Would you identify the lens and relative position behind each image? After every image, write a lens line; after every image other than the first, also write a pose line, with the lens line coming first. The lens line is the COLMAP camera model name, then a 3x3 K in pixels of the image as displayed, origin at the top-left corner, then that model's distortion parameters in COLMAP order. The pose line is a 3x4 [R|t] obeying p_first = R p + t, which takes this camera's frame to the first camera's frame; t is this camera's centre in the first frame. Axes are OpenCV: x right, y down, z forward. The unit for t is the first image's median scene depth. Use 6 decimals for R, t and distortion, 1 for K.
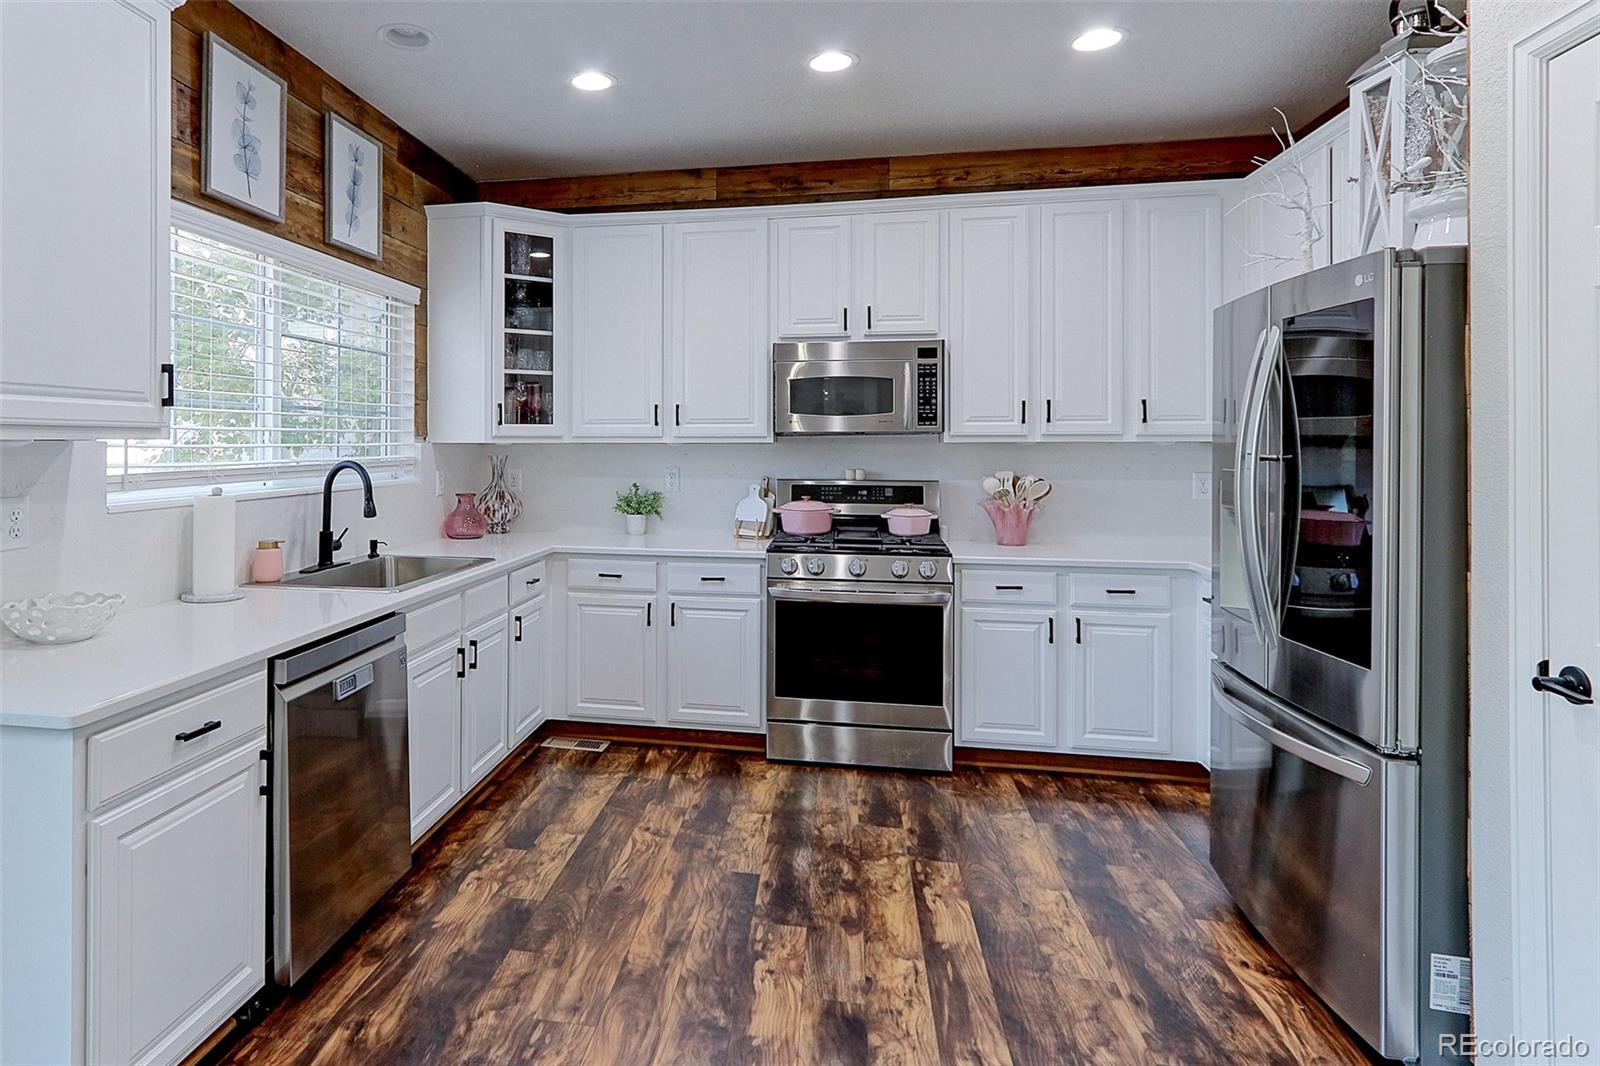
lens RADIAL K [[909.5, 0, 657.5], [0, 909.5, 441.5], [0, 0, 1]] dist [-0.005932, 0.003662]
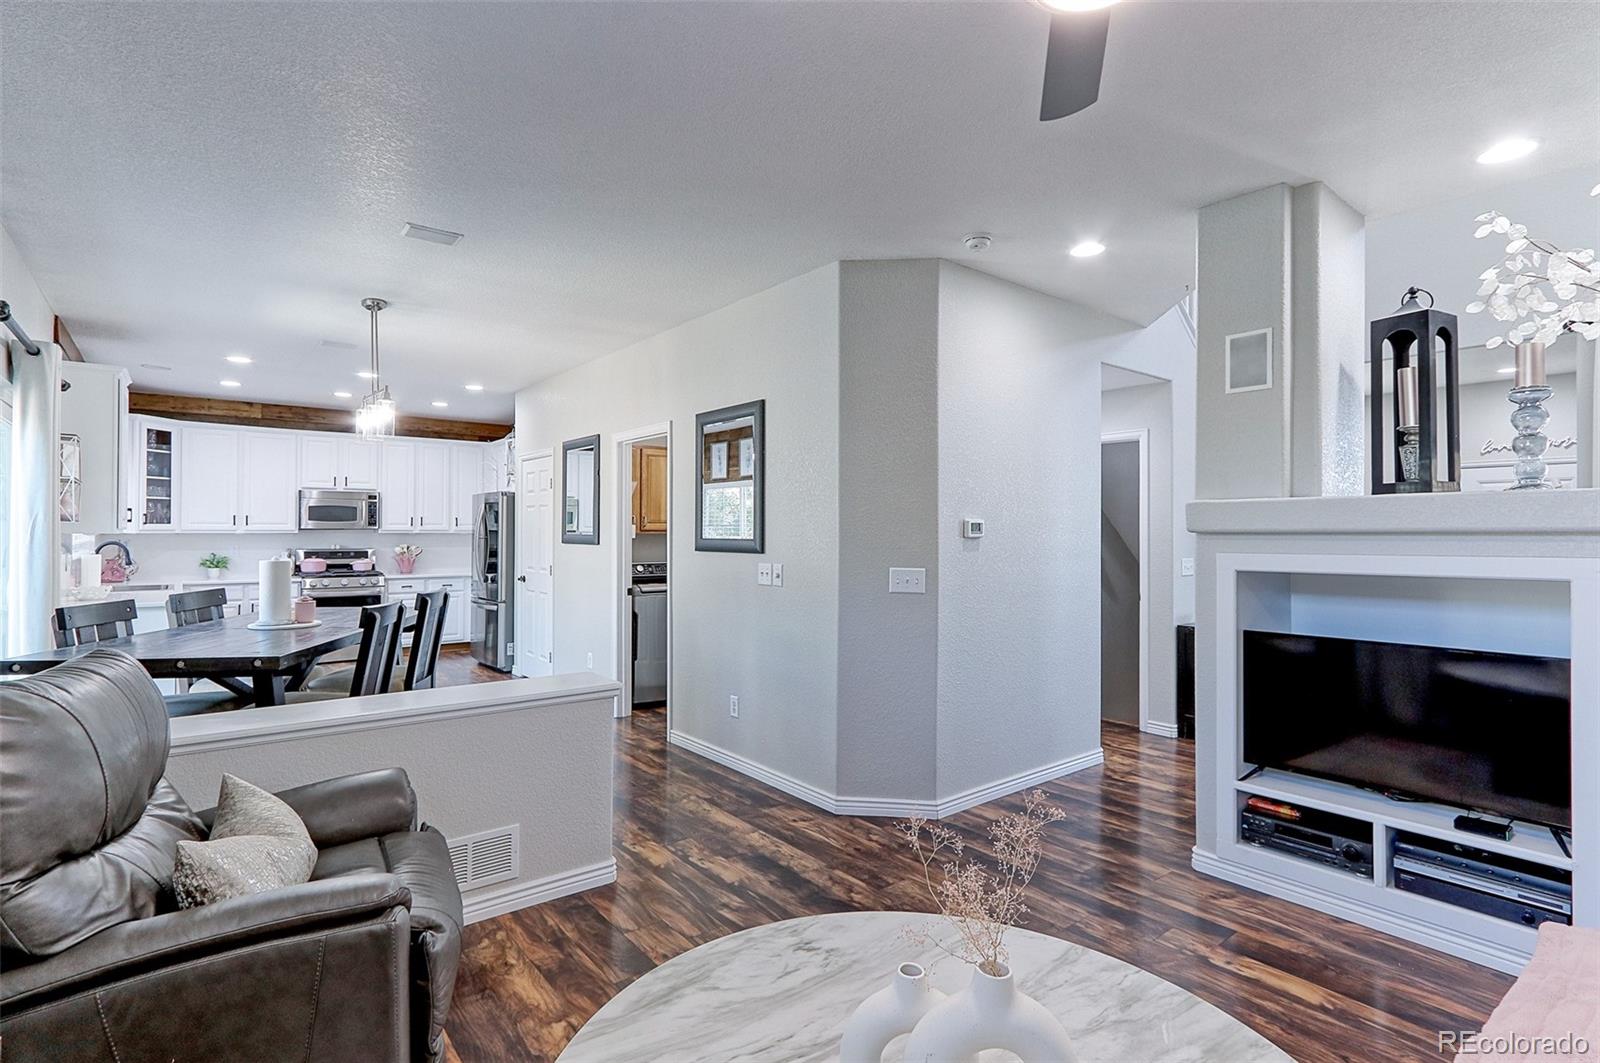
lens RADIAL K [[762.5, 0, 796.4], [0, 762.5, 529.8], [0, 0, 1]] dist [0.000792, 0.000091]
pose [[0.641177, 0.004084, 0.767382, -0.618058], [-0.004288, 0.999989, -0.001739, -0.009927], [-0.767381, -0.002176, 0.641188, -1.359917]]
